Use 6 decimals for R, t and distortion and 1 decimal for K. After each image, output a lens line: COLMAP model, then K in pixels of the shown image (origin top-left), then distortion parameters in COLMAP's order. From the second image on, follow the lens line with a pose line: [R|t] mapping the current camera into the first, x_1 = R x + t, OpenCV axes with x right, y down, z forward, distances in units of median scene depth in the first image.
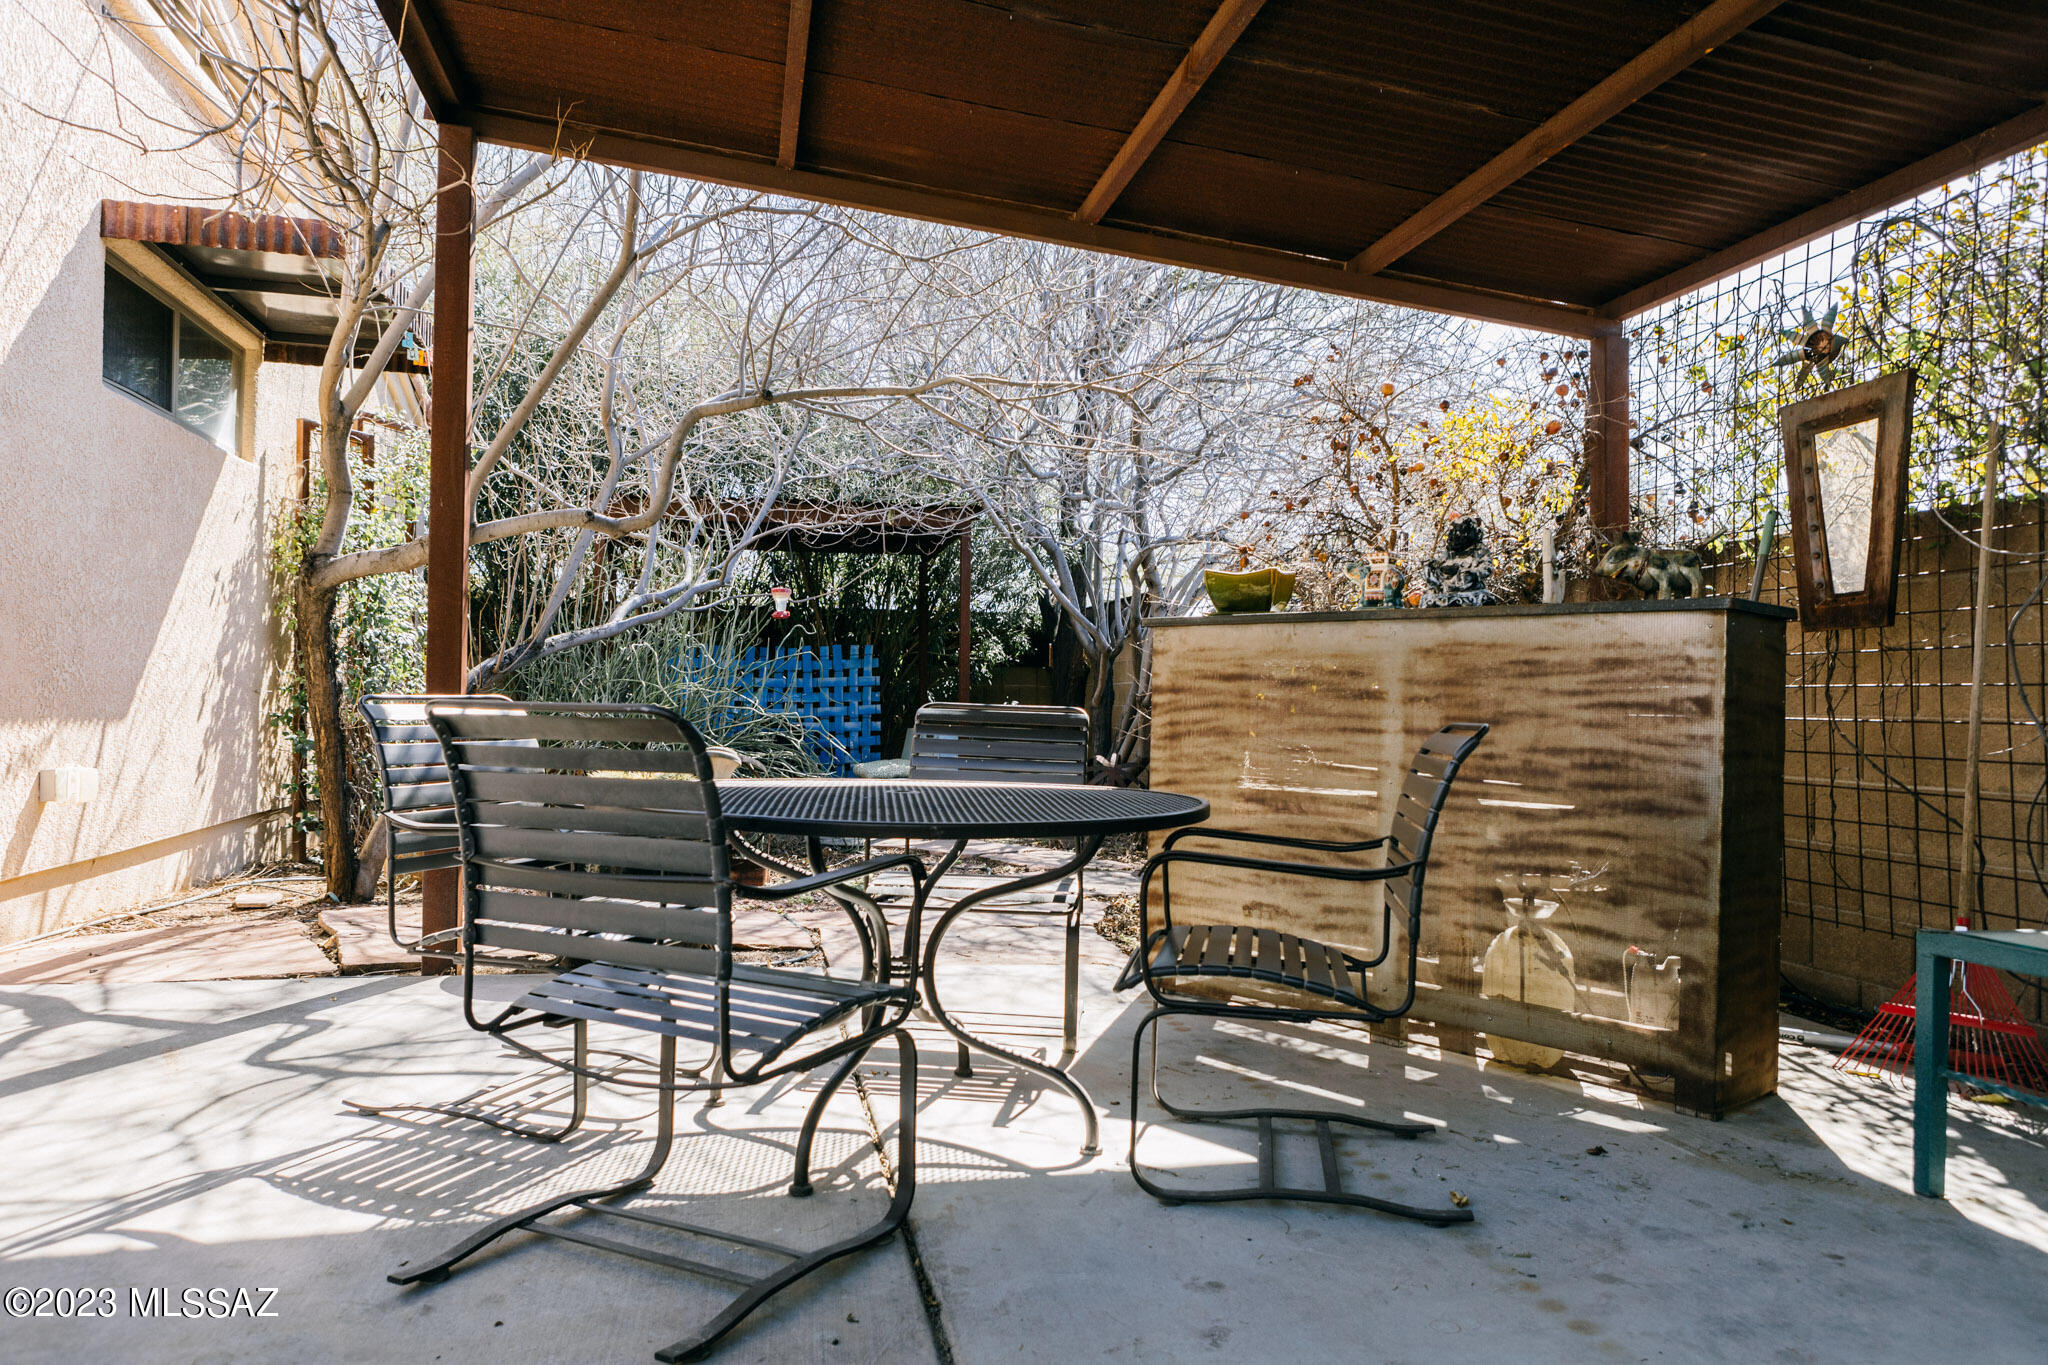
lens RADIAL K [[1379.7, 0, 1026.0], [0, 1379.7, 690.5], [0, 0, 1]] dist [-0.049640, 0.031705]
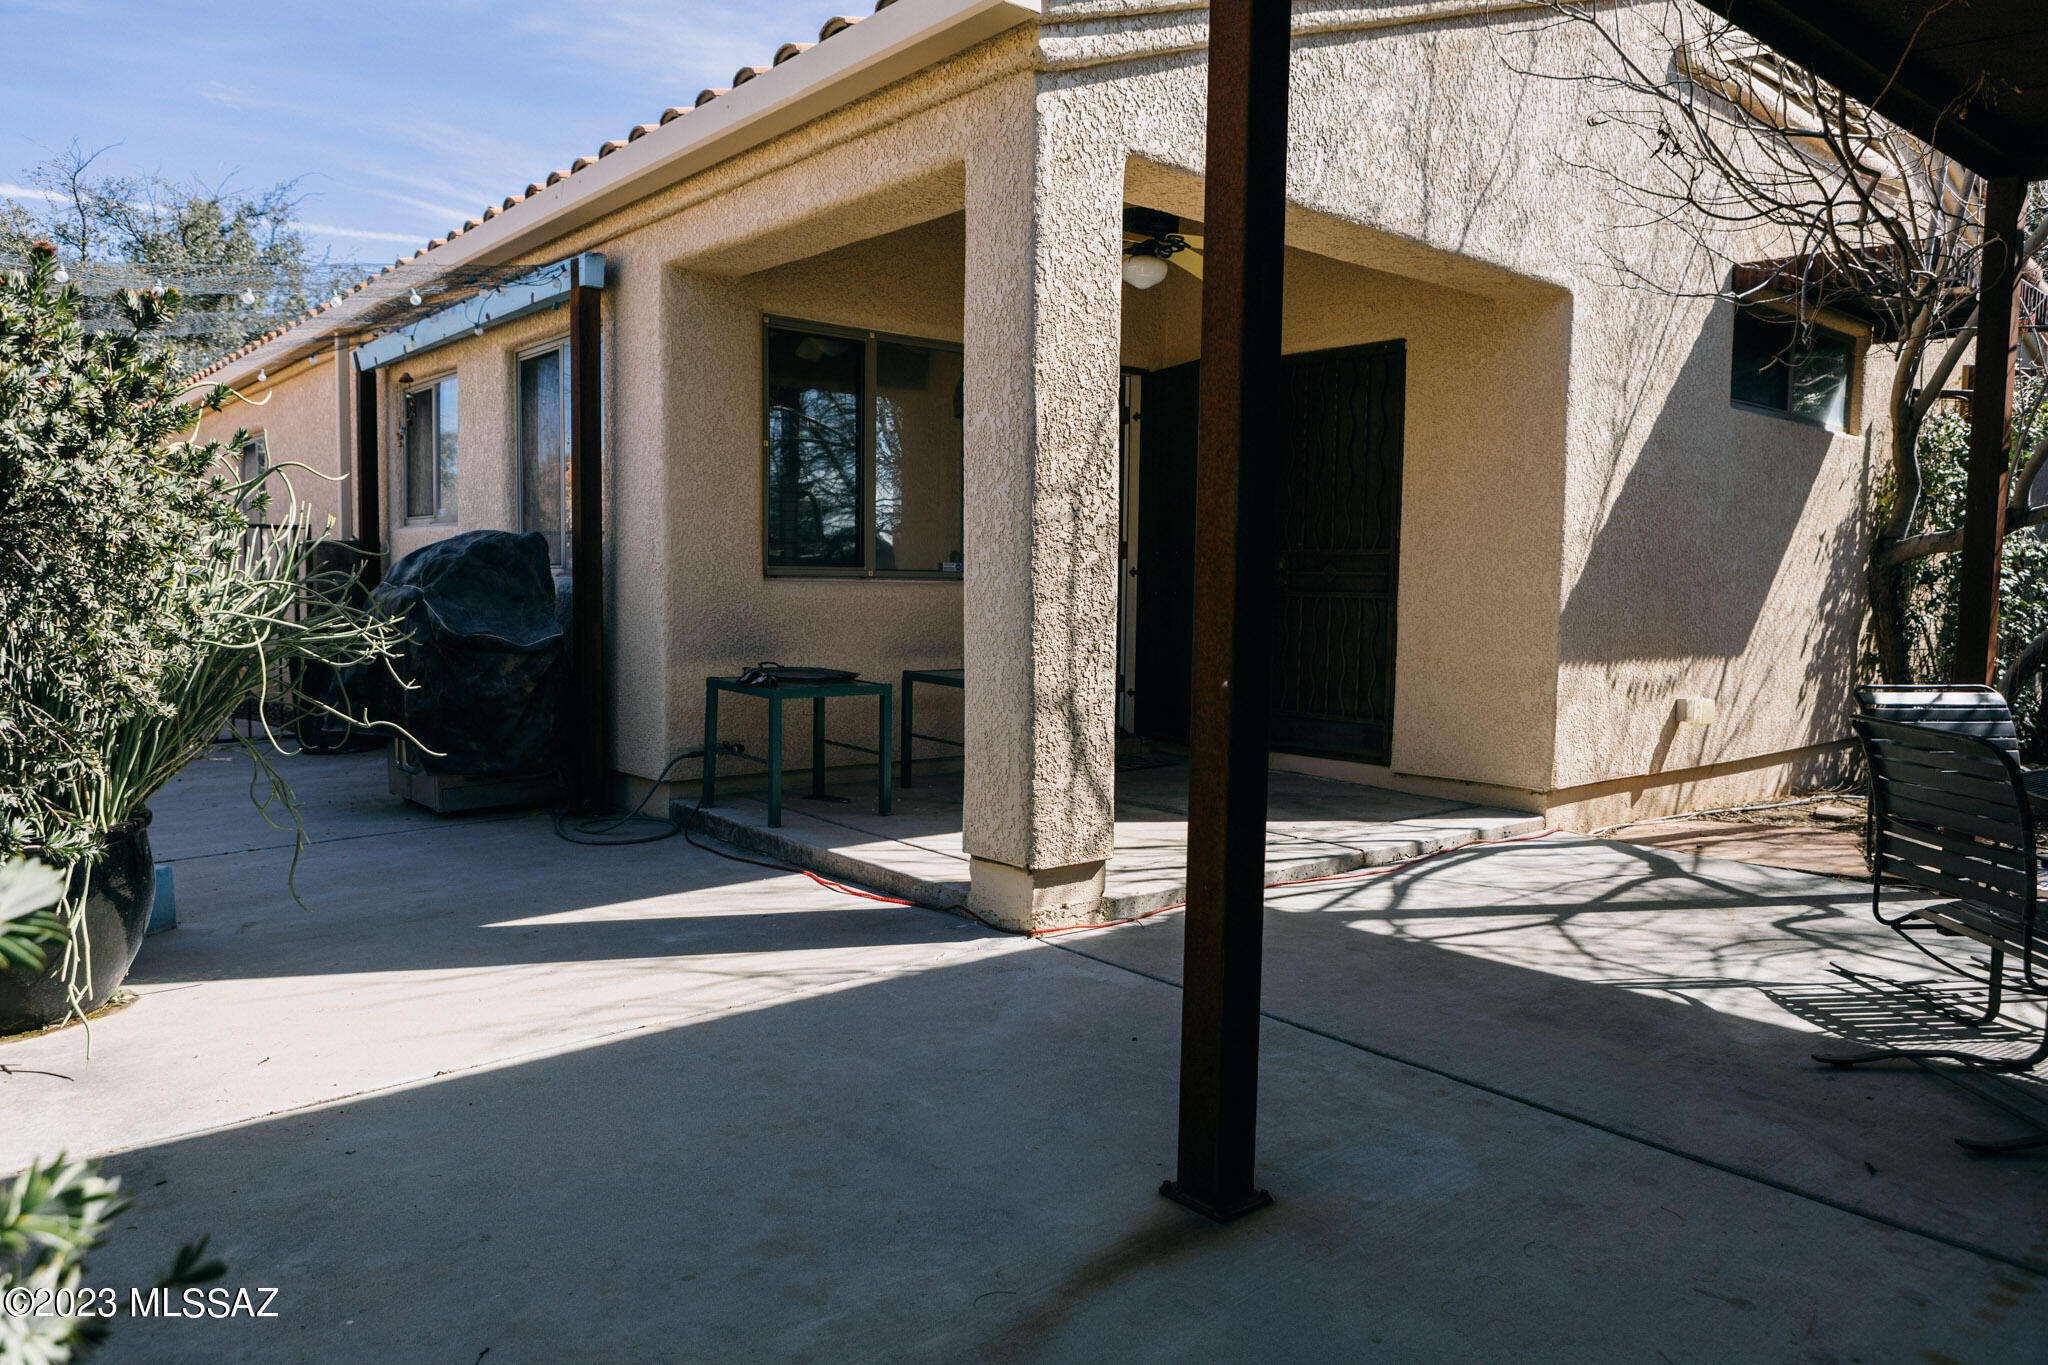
lens RADIAL K [[1379.7, 0, 1026.0], [0, 1379.7, 690.5], [0, 0, 1]] dist [-0.049640, 0.031705]
pose [[0.459615, 0.071351, -0.885247, 0.195164], [-0.004684, 0.996948, 0.077922, -0.051771], [0.888106, -0.031667, 0.458547, -0.222680]]
